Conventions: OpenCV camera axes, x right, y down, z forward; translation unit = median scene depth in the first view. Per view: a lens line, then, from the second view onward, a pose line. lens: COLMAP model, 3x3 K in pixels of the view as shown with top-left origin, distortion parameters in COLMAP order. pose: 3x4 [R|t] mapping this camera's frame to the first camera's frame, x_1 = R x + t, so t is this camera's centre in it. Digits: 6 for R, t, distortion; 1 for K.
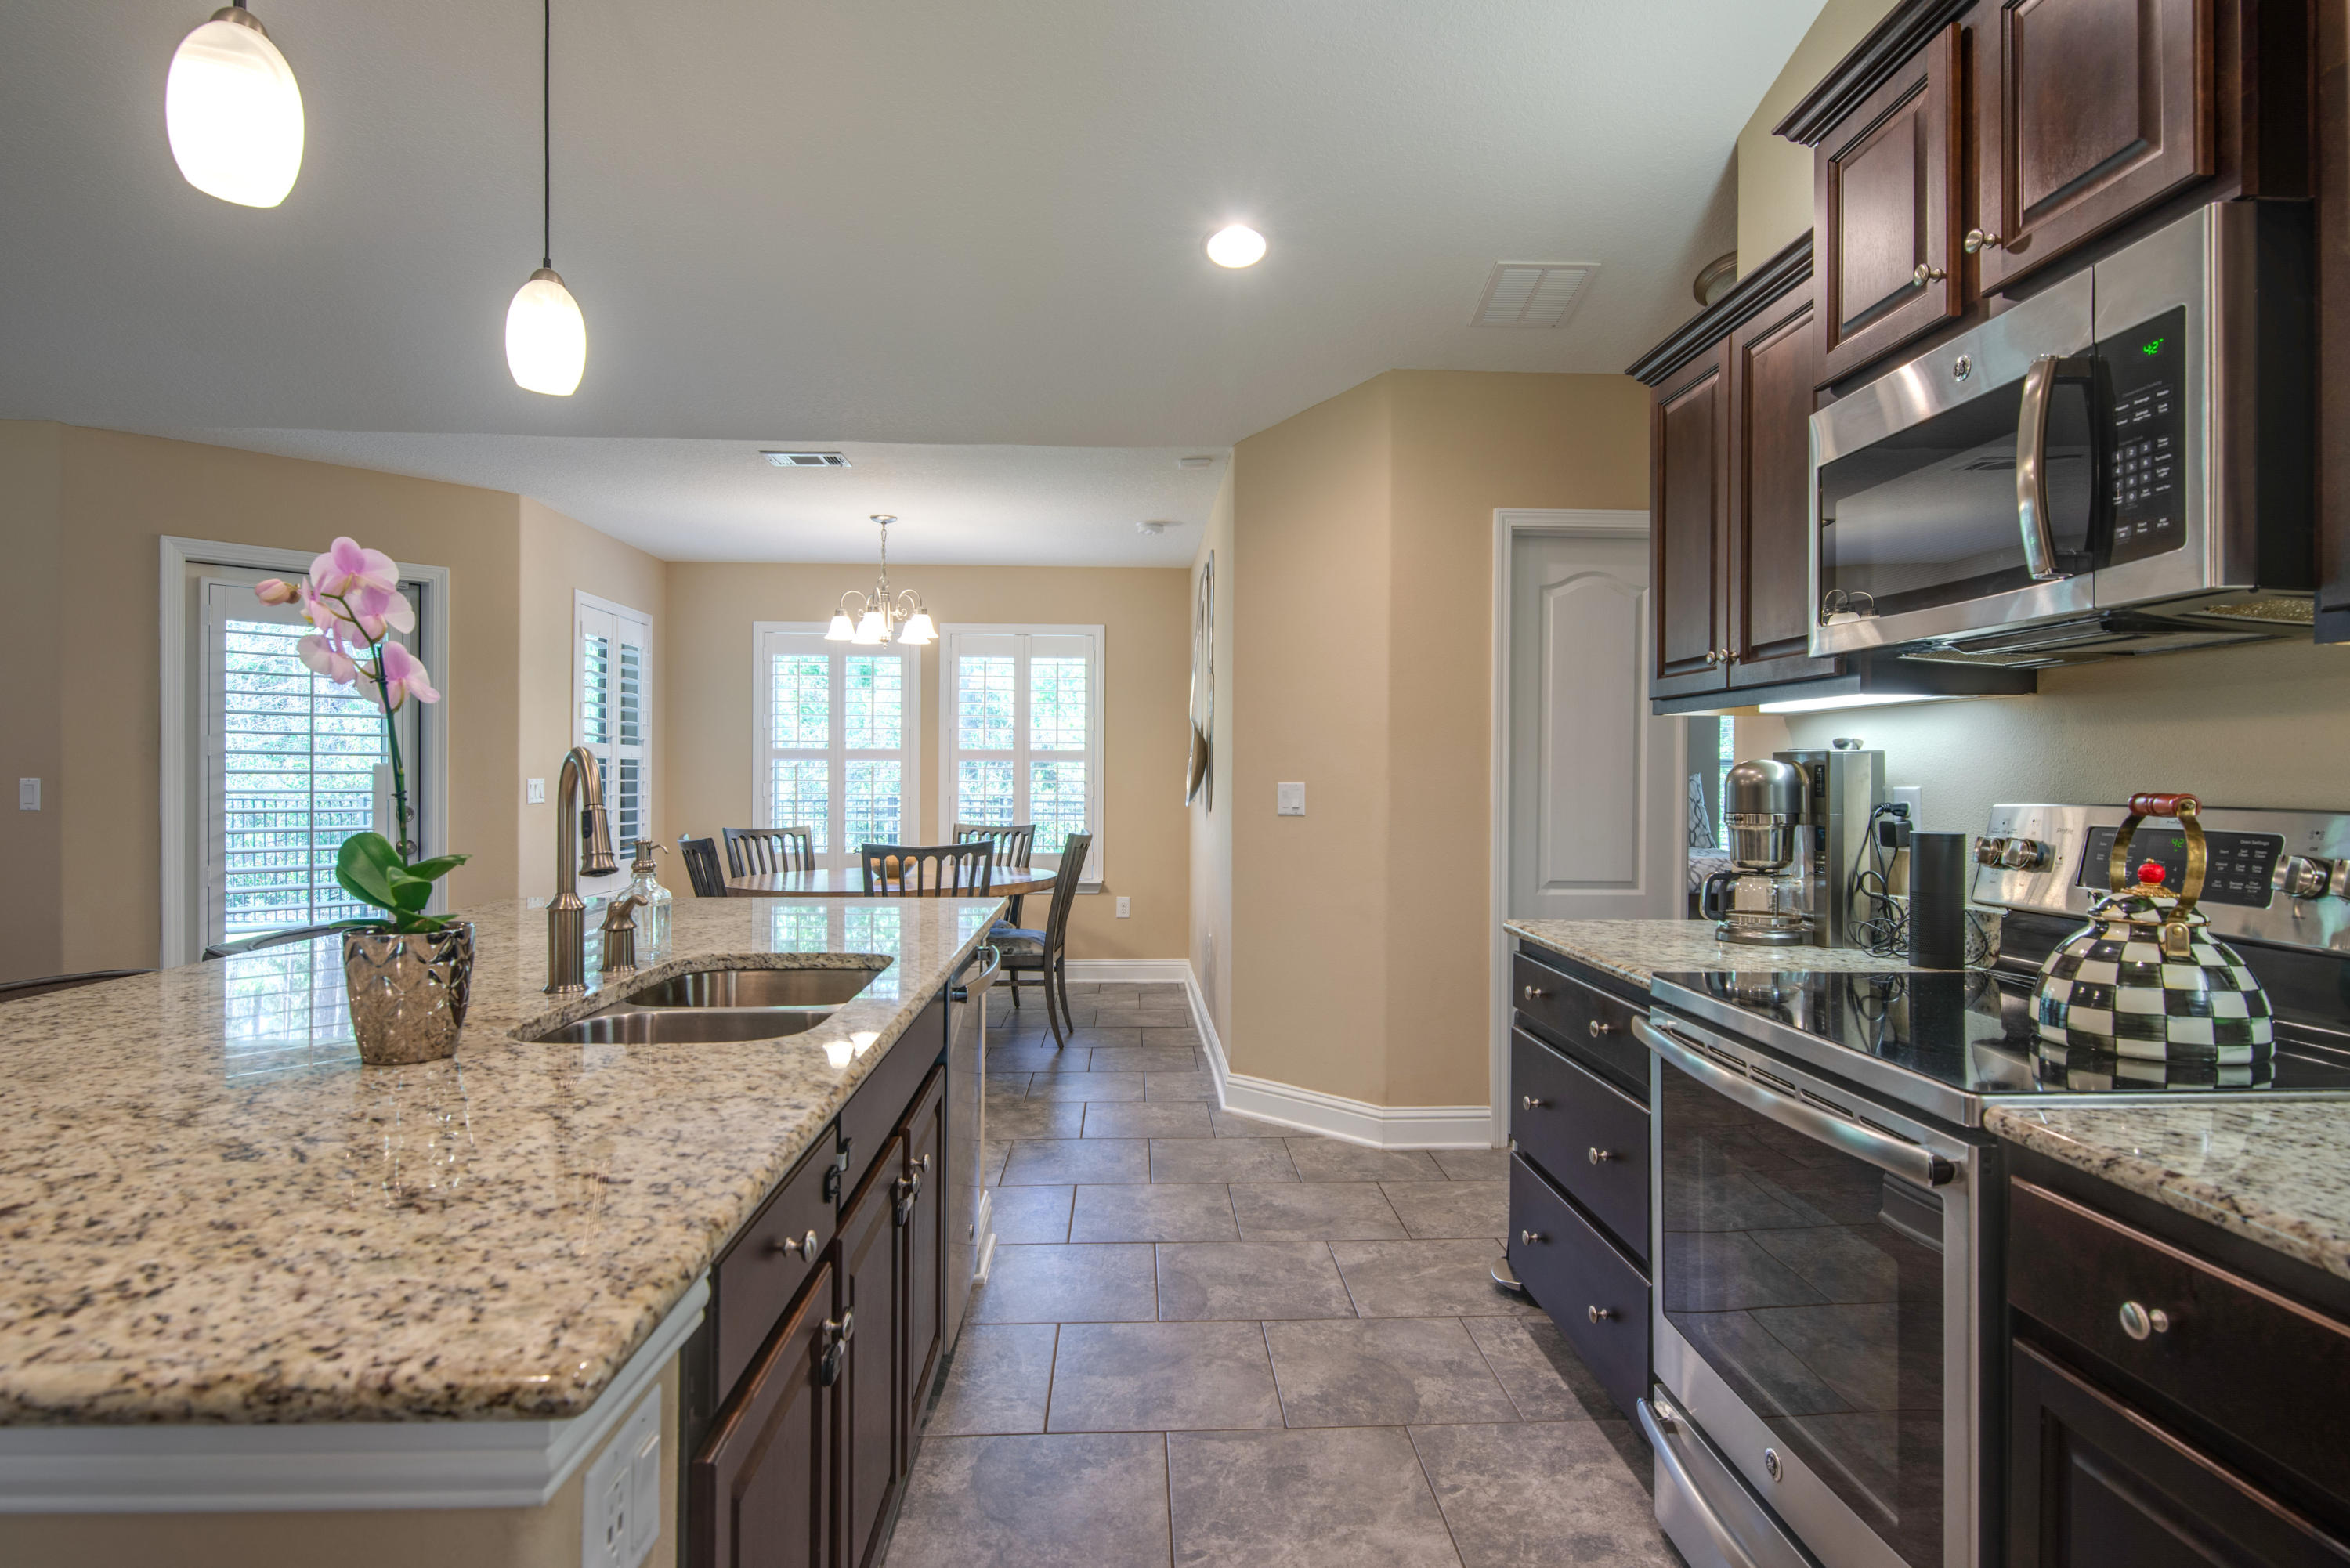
lens RADIAL K [[1263.3, 0, 1187.0], [0, 1263.3, 770.2], [0, 0, 1]] dist [0.014643, -0.006975]
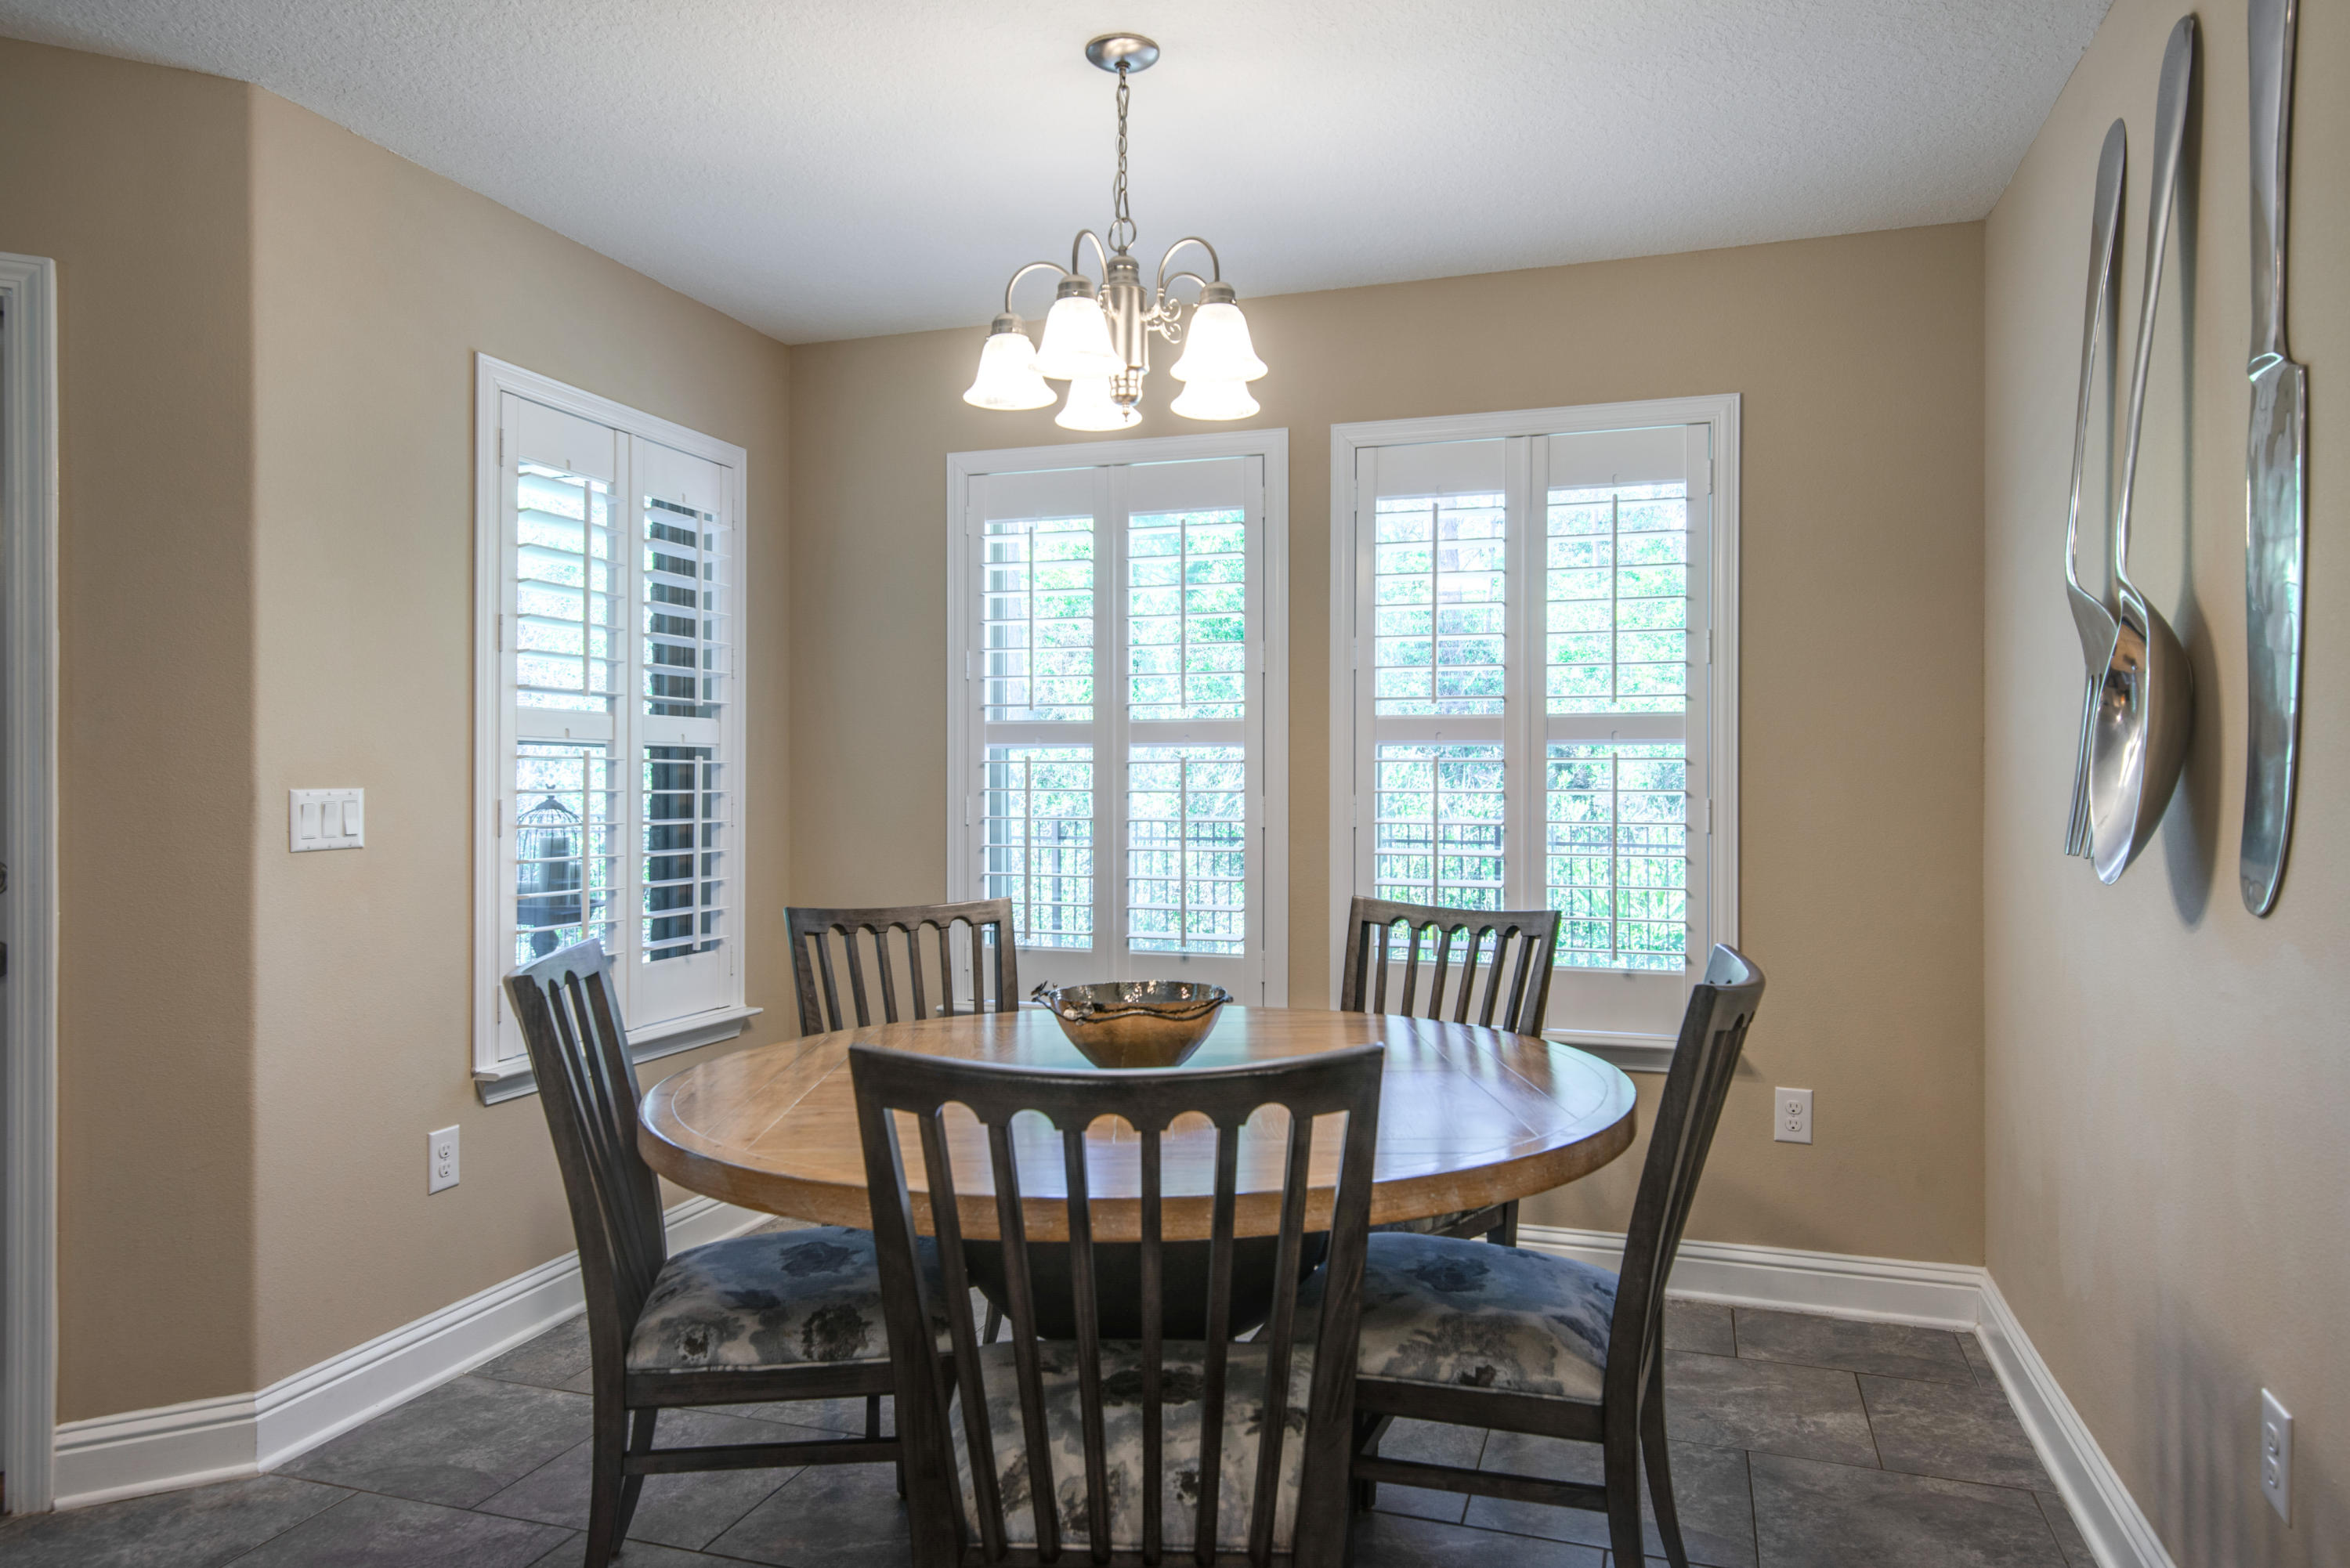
lens RADIAL K [[1429.4, 0, 1170.9], [0, 1429.4, 786.2], [0, 0, 1]] dist [0.024503, -0.000008]
pose [[0.930048, -0.000342, -0.367439, -0.068654], [0.004849, 0.999924, 0.011342, 0.001124], [0.367407, -0.012330, 0.929979, 0.537590]]
